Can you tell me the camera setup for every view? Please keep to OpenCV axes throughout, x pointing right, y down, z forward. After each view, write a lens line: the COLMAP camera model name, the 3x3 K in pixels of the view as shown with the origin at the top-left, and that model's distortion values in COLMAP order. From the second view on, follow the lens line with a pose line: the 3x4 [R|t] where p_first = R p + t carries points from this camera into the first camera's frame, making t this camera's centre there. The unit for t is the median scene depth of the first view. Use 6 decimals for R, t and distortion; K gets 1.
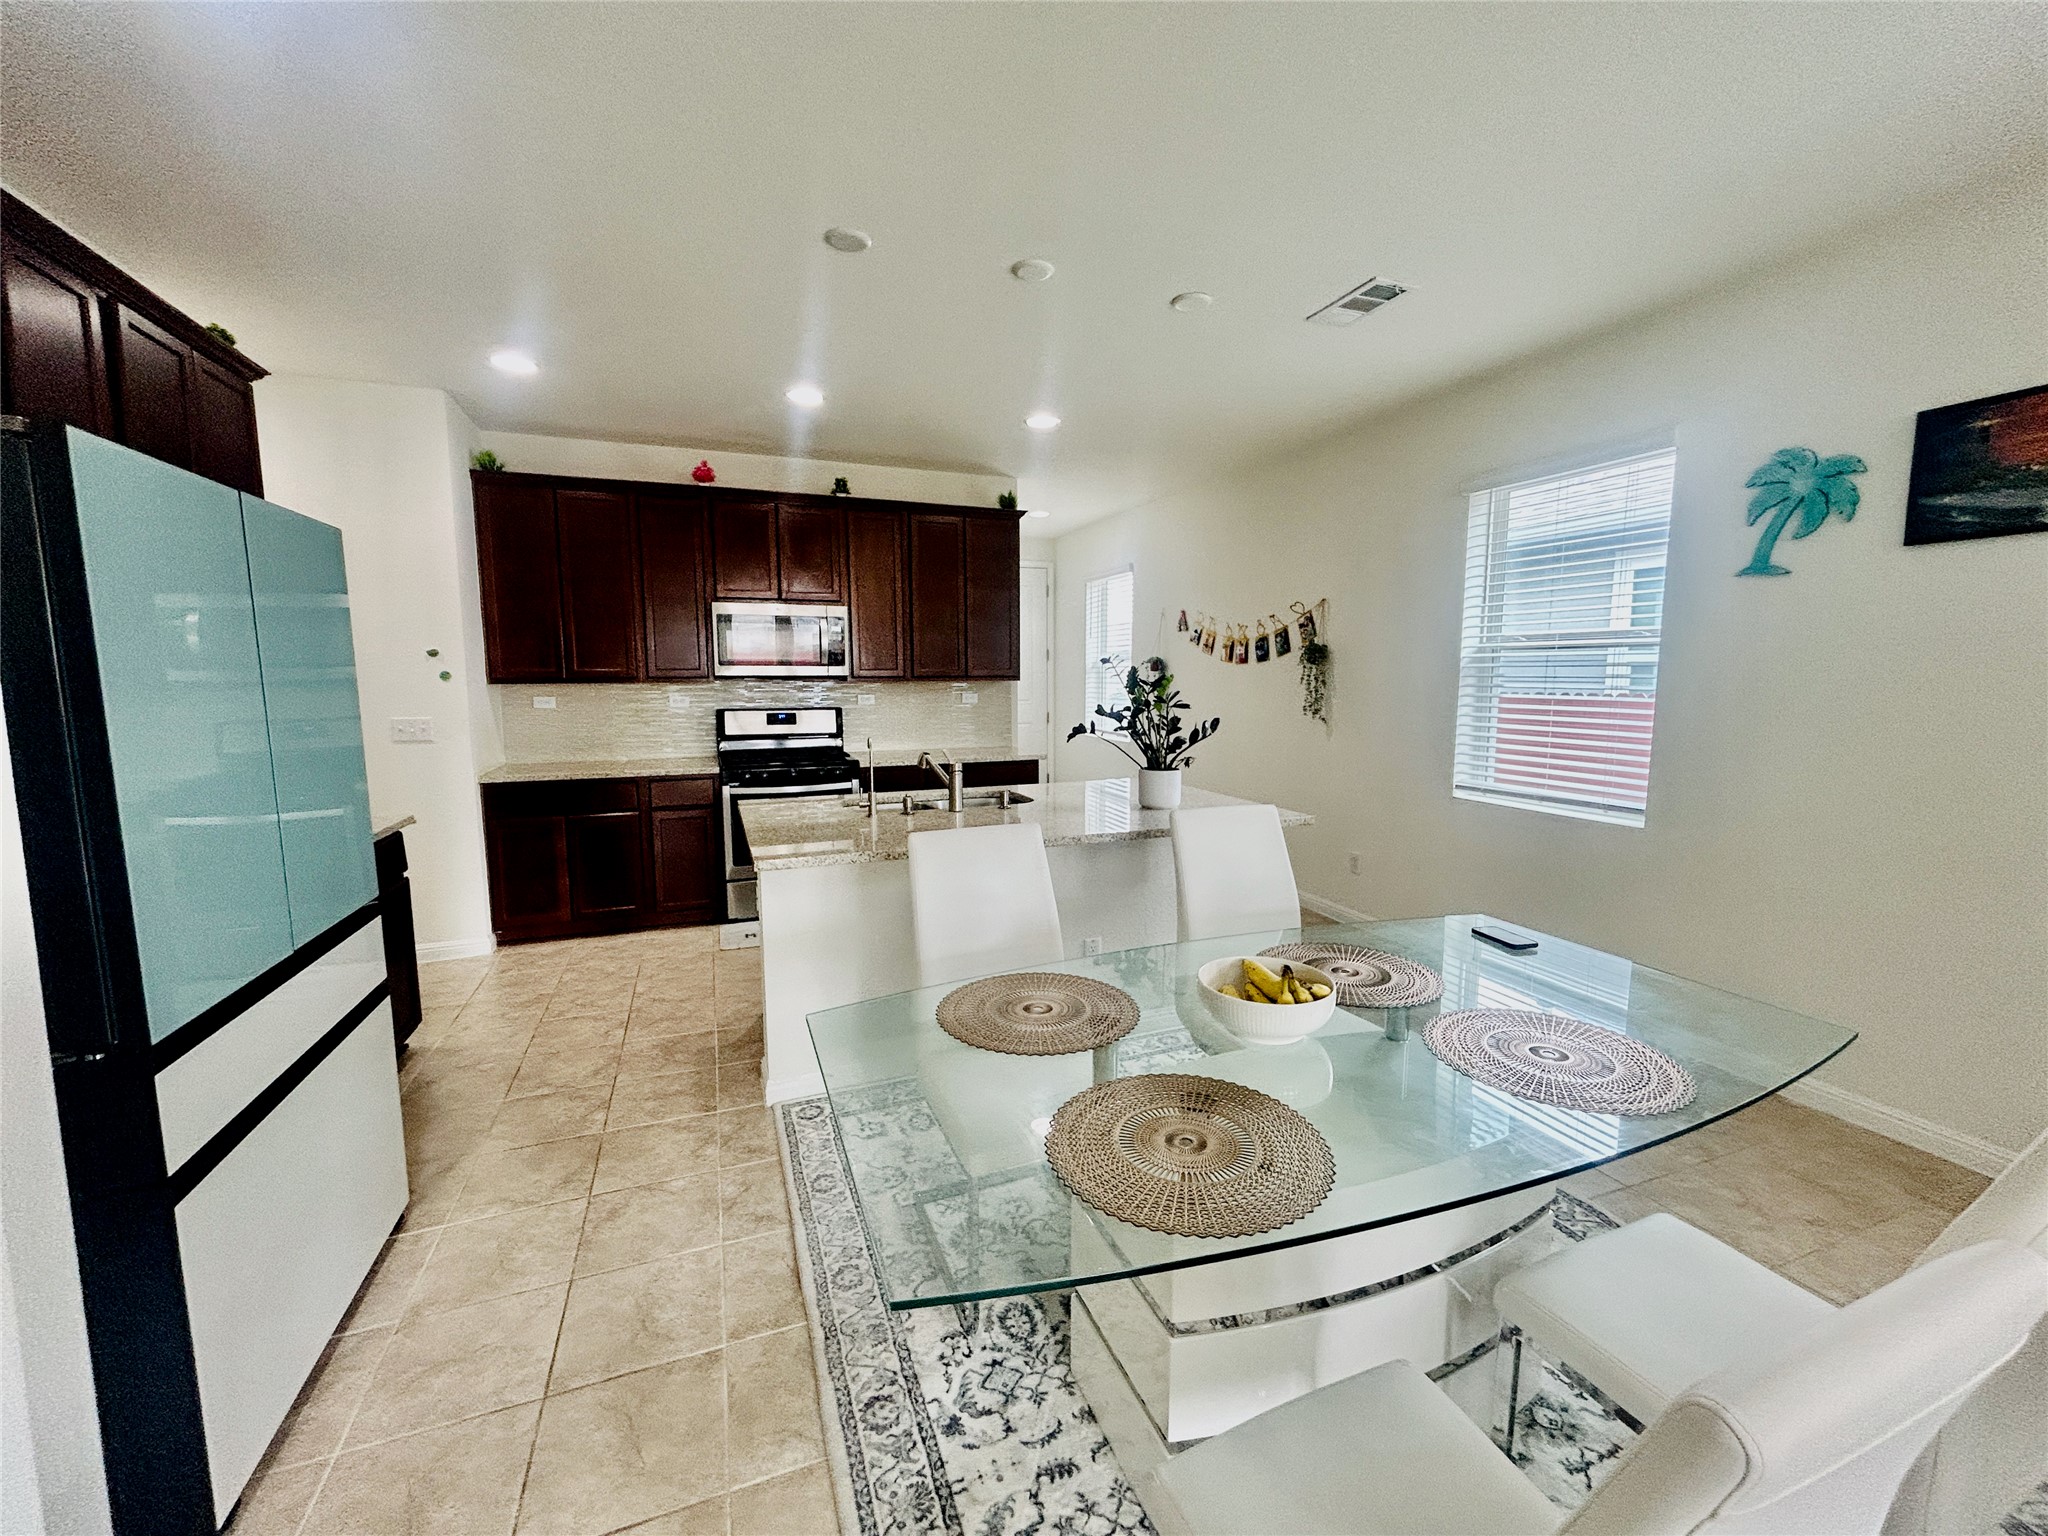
lens RADIAL K [[823.3, 0, 1029.4], [0, 823.3, 772.5], [0, 0, 1]] dist [-0.000696, 0.000767]
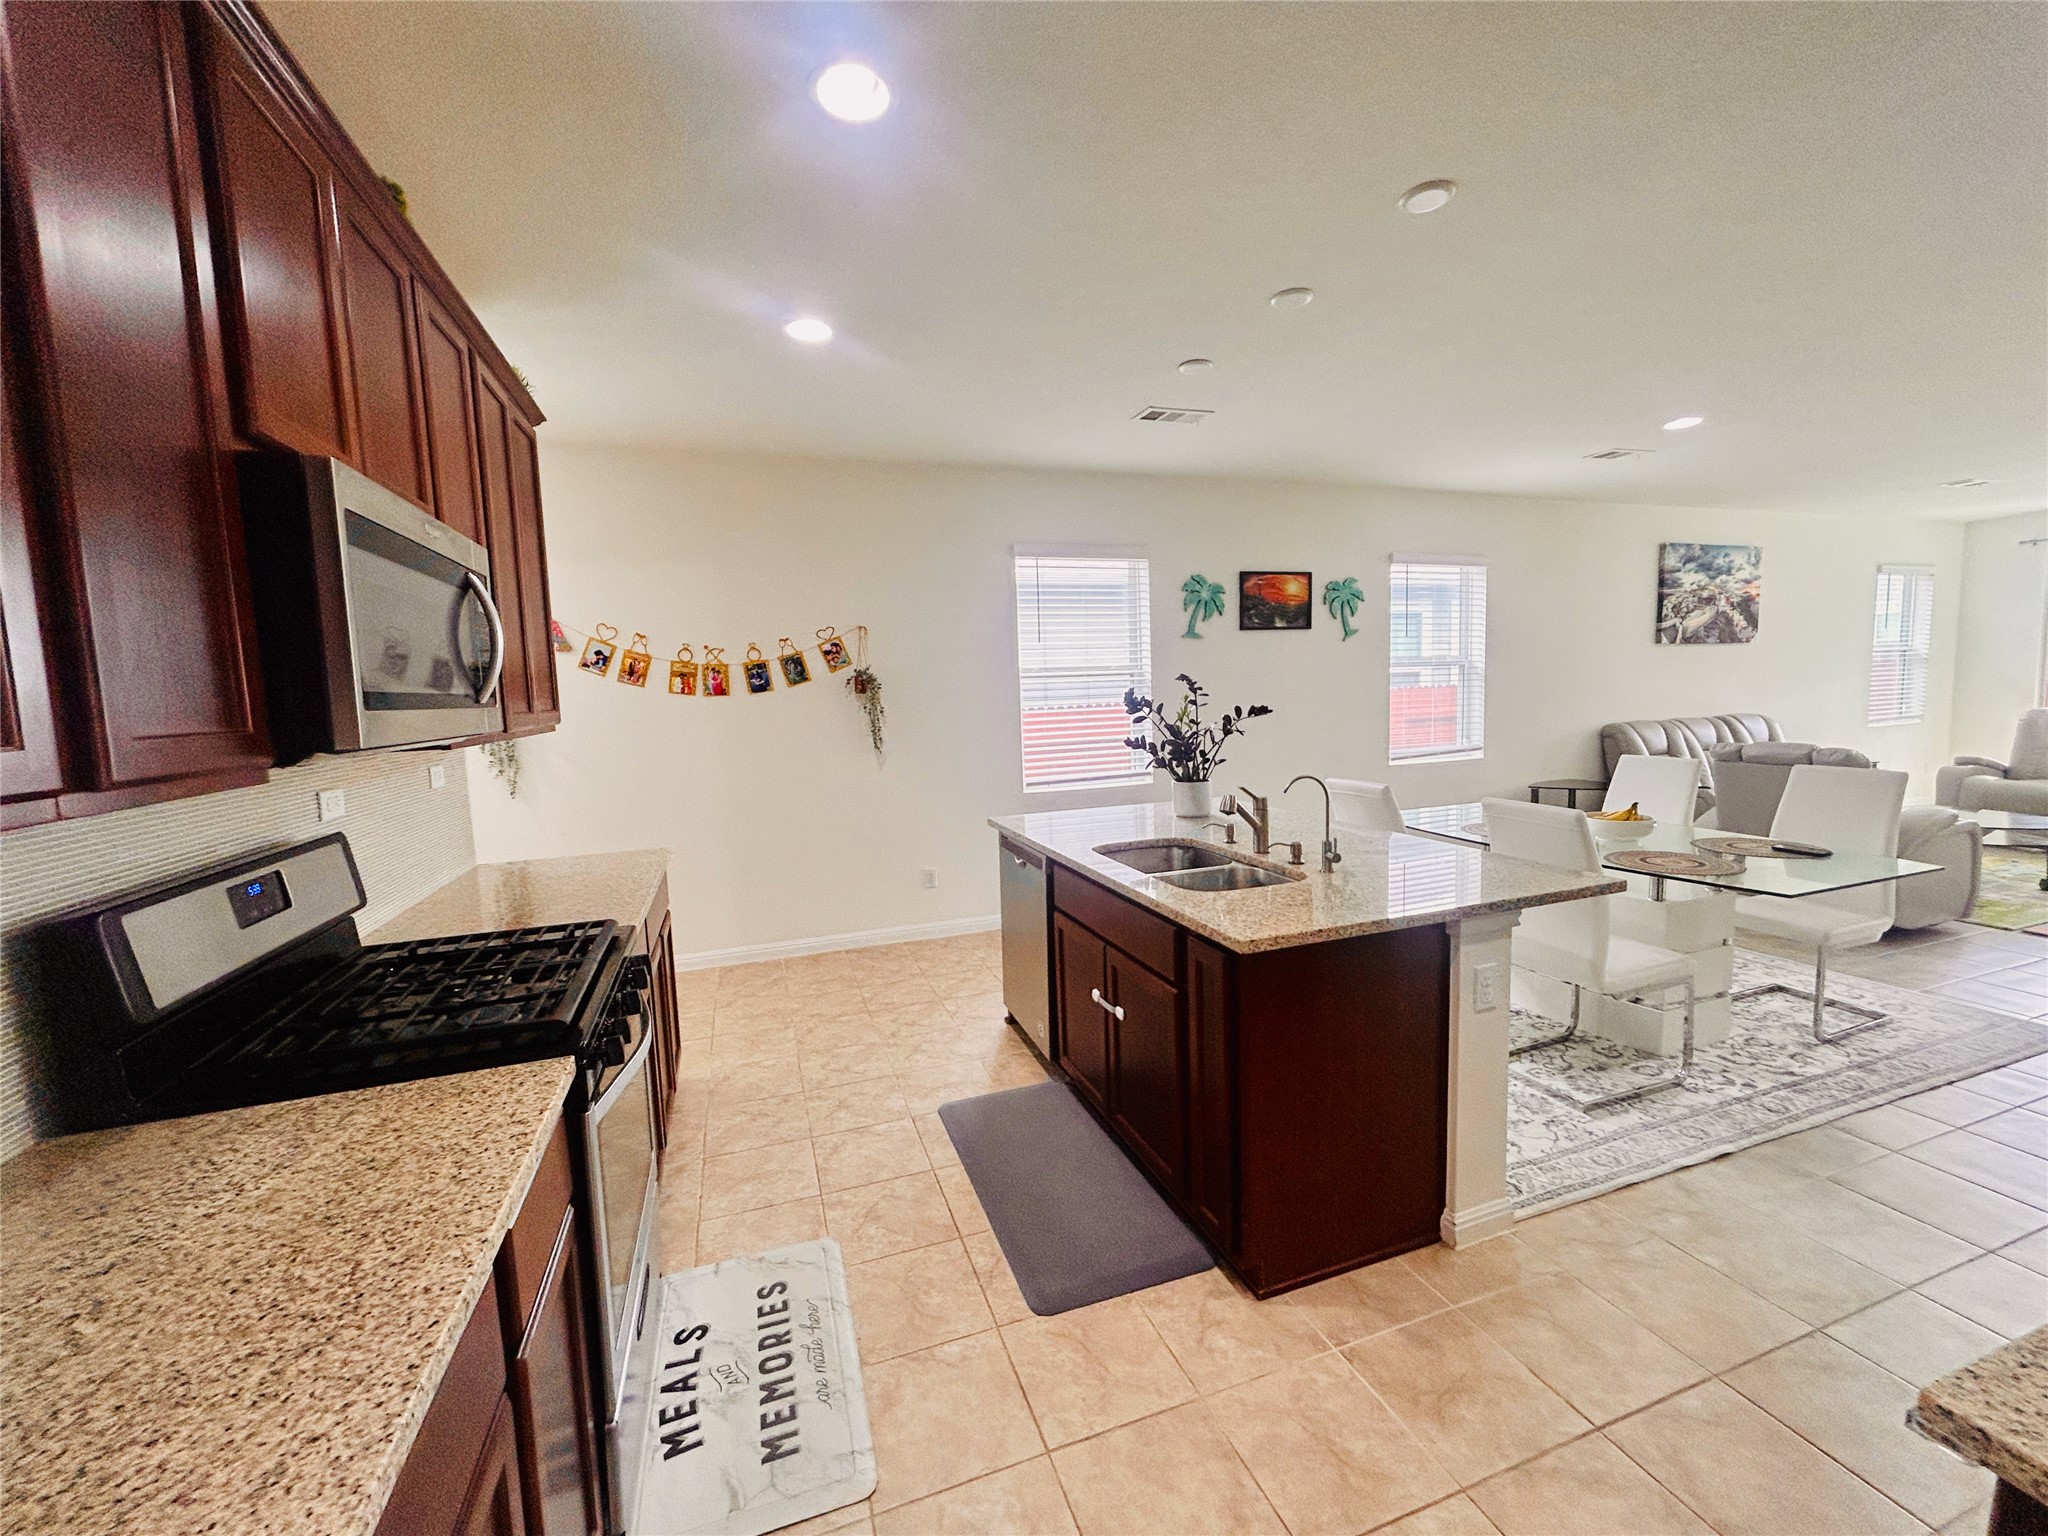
lens RADIAL K [[823.3, 0, 1029.4], [0, 823.3, 772.5], [0, 0, 1]] dist [-0.000696, 0.000767]
pose [[0.037352, -0.101715, 0.994112, -0.605752], [0.155558, 0.983271, 0.094761, -0.099161], [-0.987120, 0.151103, 0.052550, 0.757634]]
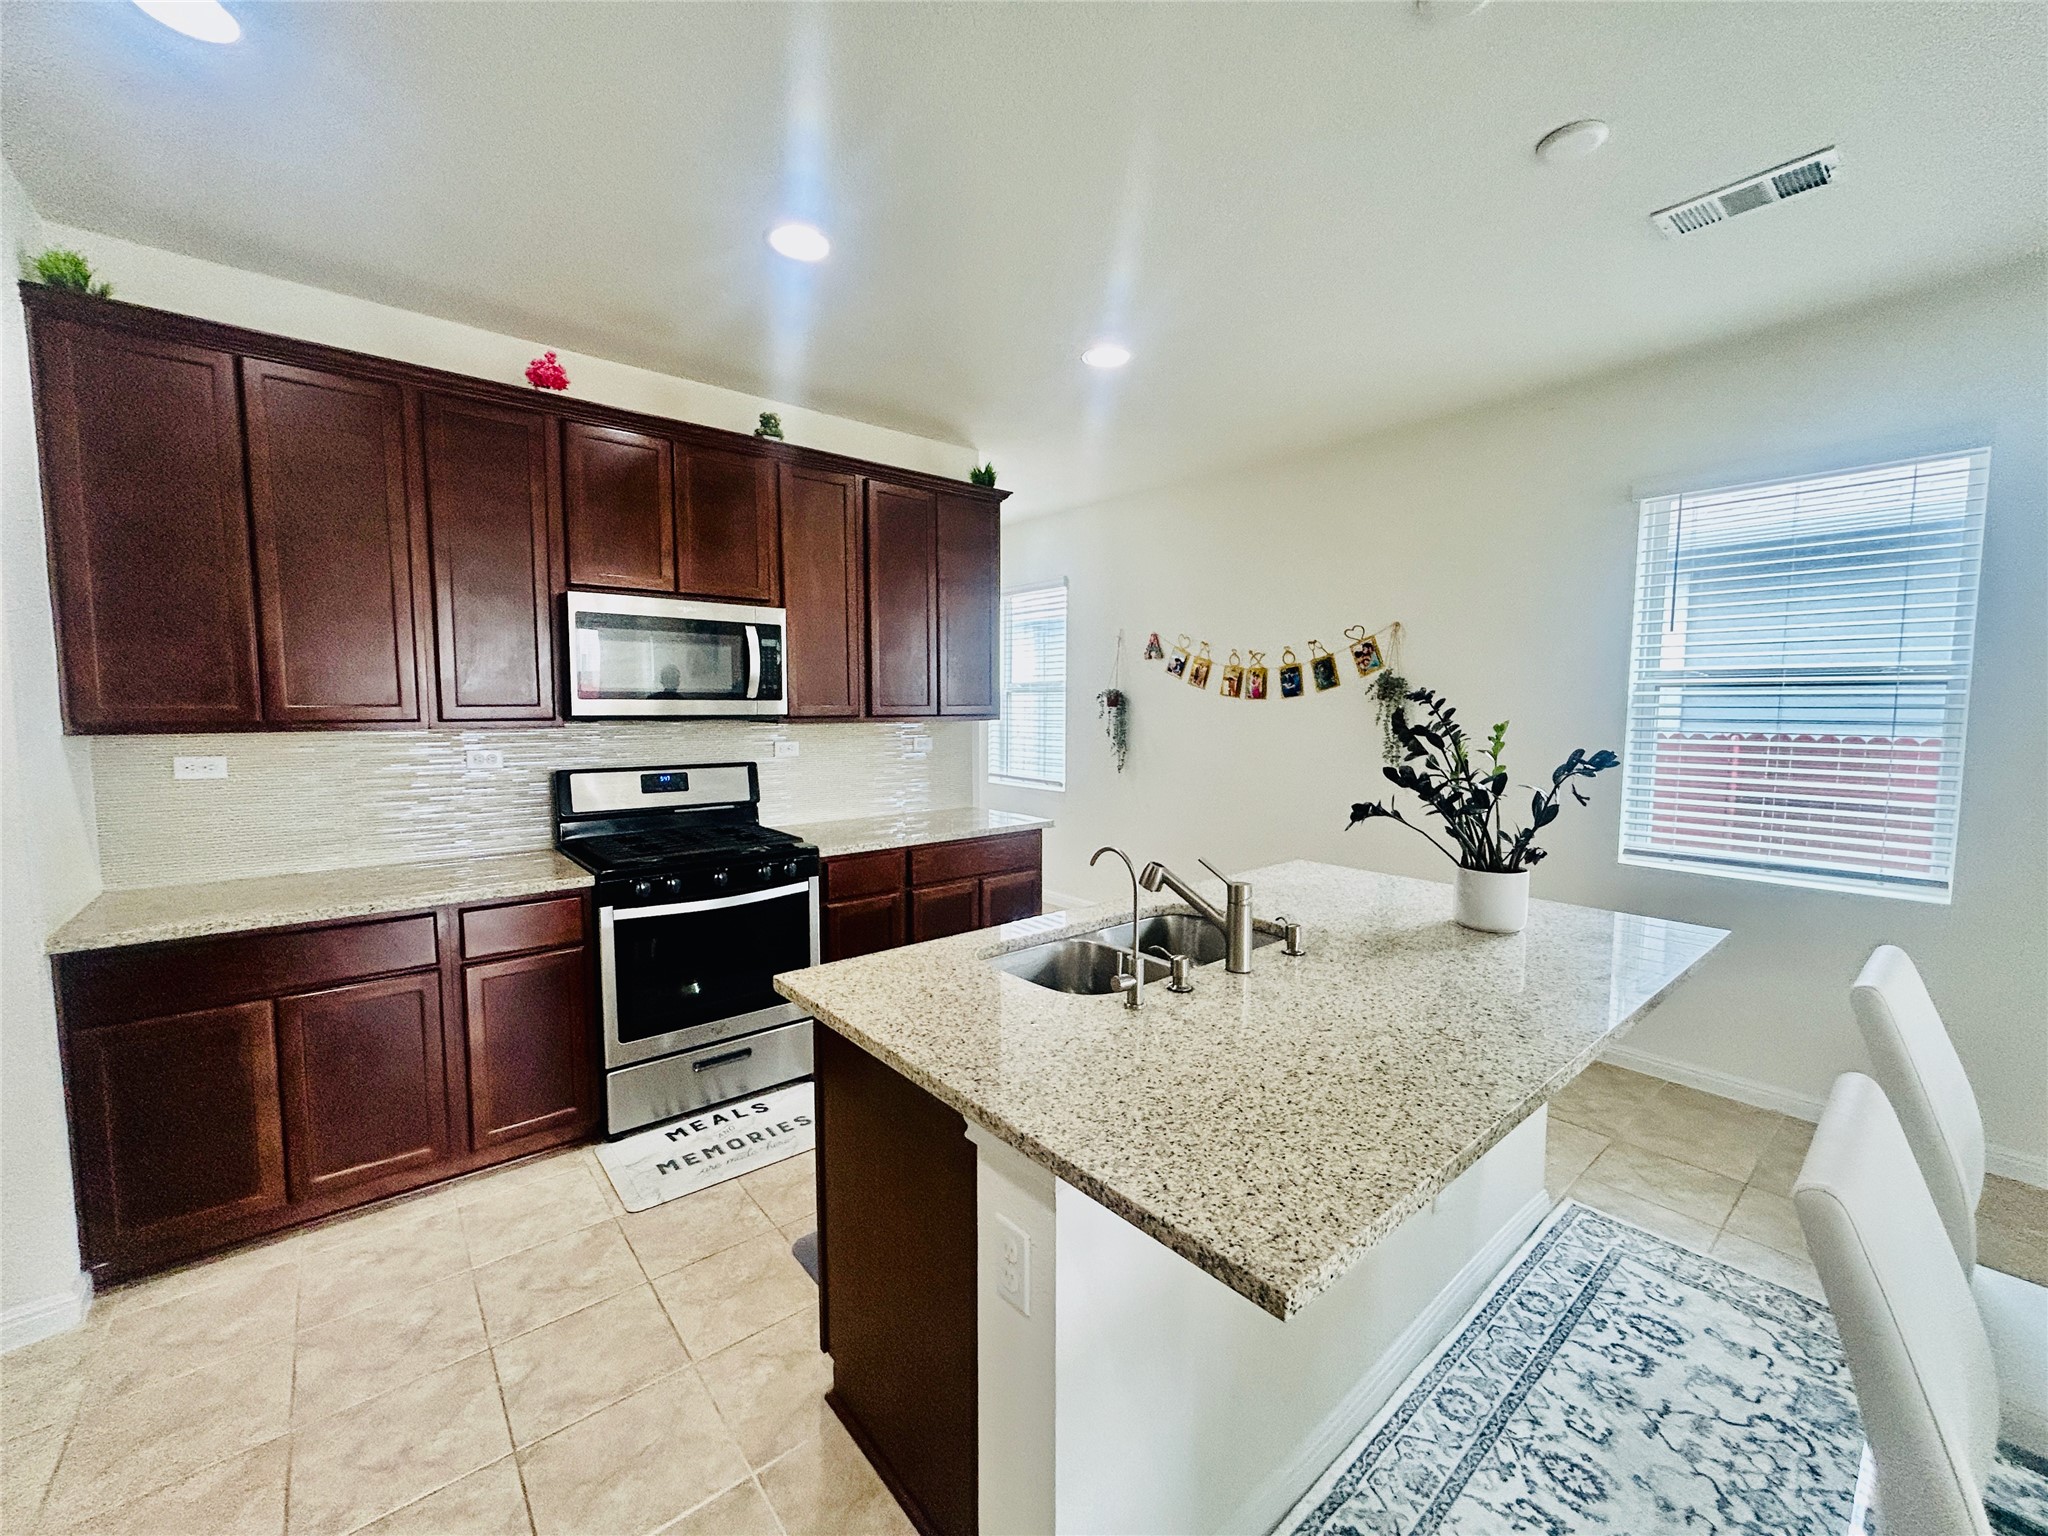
lens RADIAL K [[823.3, 0, 1029.4], [0, 823.3, 772.5], [0, 0, 1]] dist [-0.000696, 0.000767]
pose [[0.947168, -0.023301, 0.319890, -0.253096], [0.034871, 0.998927, -0.030486, -0.046827], [-0.318836, 0.040030, 0.946964, 0.331956]]
